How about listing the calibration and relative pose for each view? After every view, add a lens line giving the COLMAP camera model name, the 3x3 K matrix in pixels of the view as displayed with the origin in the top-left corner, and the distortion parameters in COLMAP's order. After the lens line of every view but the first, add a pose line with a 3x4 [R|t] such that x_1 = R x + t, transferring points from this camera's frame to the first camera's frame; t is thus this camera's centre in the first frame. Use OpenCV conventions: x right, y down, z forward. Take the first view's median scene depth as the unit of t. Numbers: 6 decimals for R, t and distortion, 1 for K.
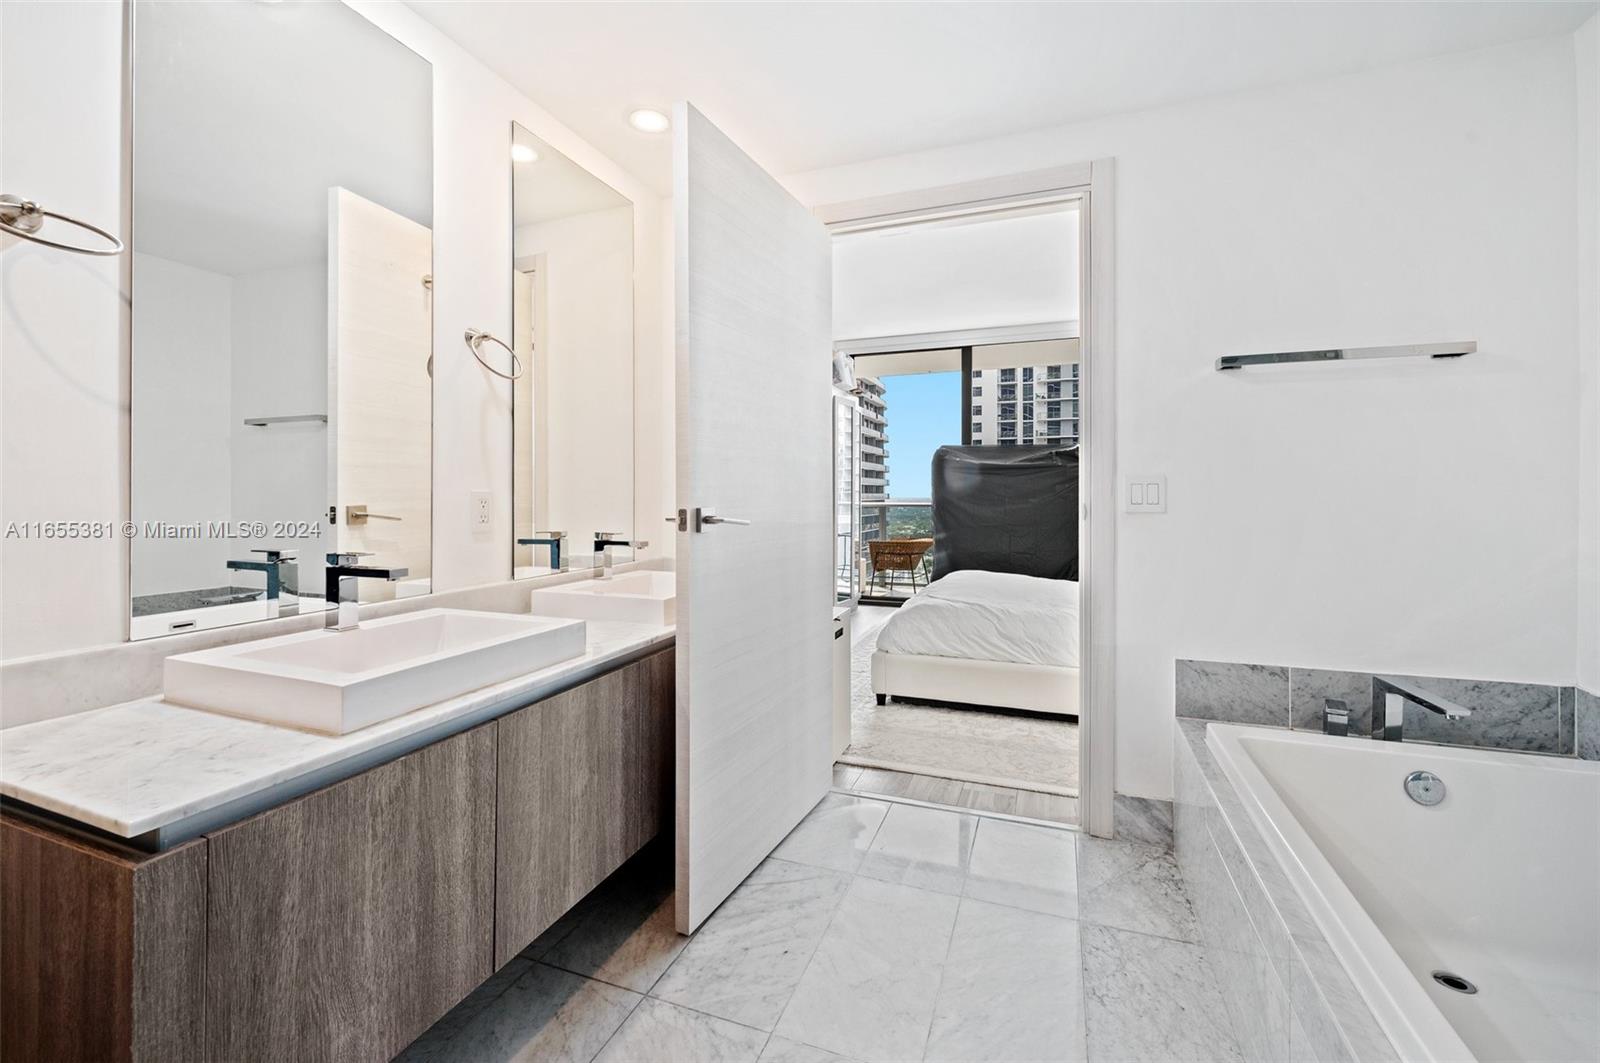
lens RADIAL K [[643.2, 0, 801.4], [0, 643.2, 516.6], [0, 0, 1]] dist [-0.002900, -0.000234]
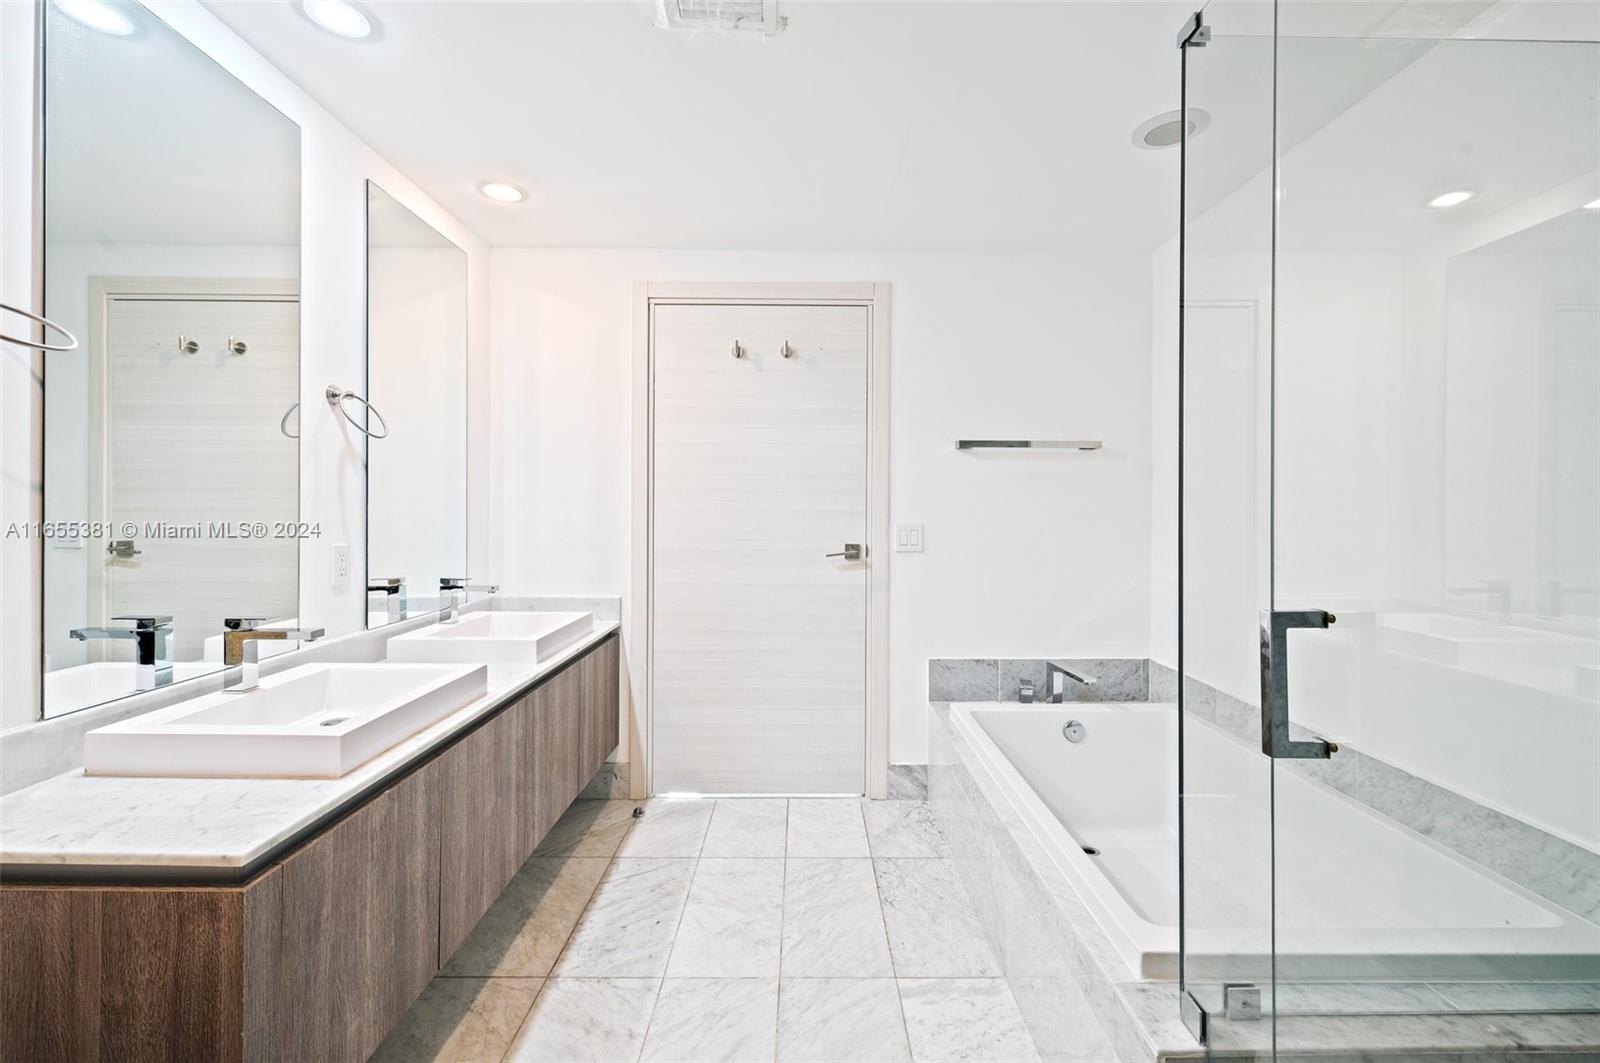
lens RADIAL K [[651.5, 0, 789.5], [0, 651.5, 546.9], [0, 0, 1]] dist [0.000068, -0.000819]
pose [[0.939973, -0.014118, 0.340956, -0.195764], [0.006556, 0.999707, 0.023319, -0.059613], [-0.341185, -0.019684, 0.939790, -0.227006]]
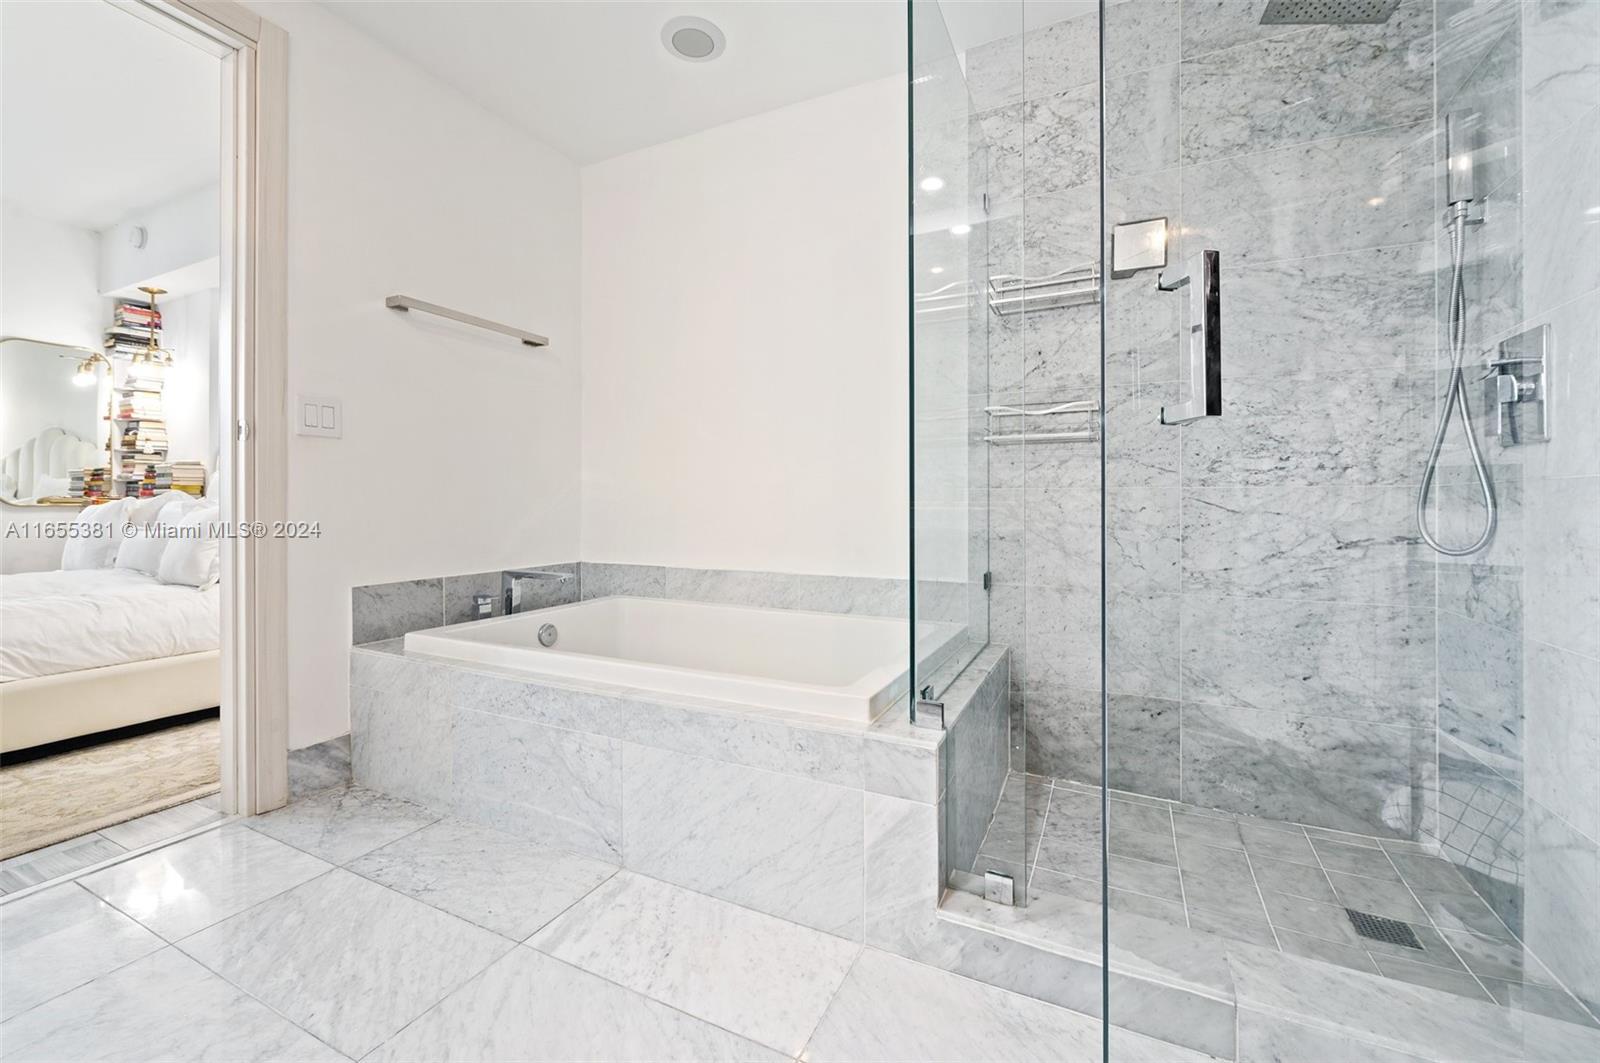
lens RADIAL K [[643.2, 0, 794.6], [0, 643.2, 523.4], [0, 0, 1]] dist [-0.002900, -0.000234]
pose [[0.114188, -0.026179, 0.993114, -0.403677], [0.018808, 0.999531, 0.024186, 0.141346], [-0.993281, 0.015917, 0.114627, 0.261535]]
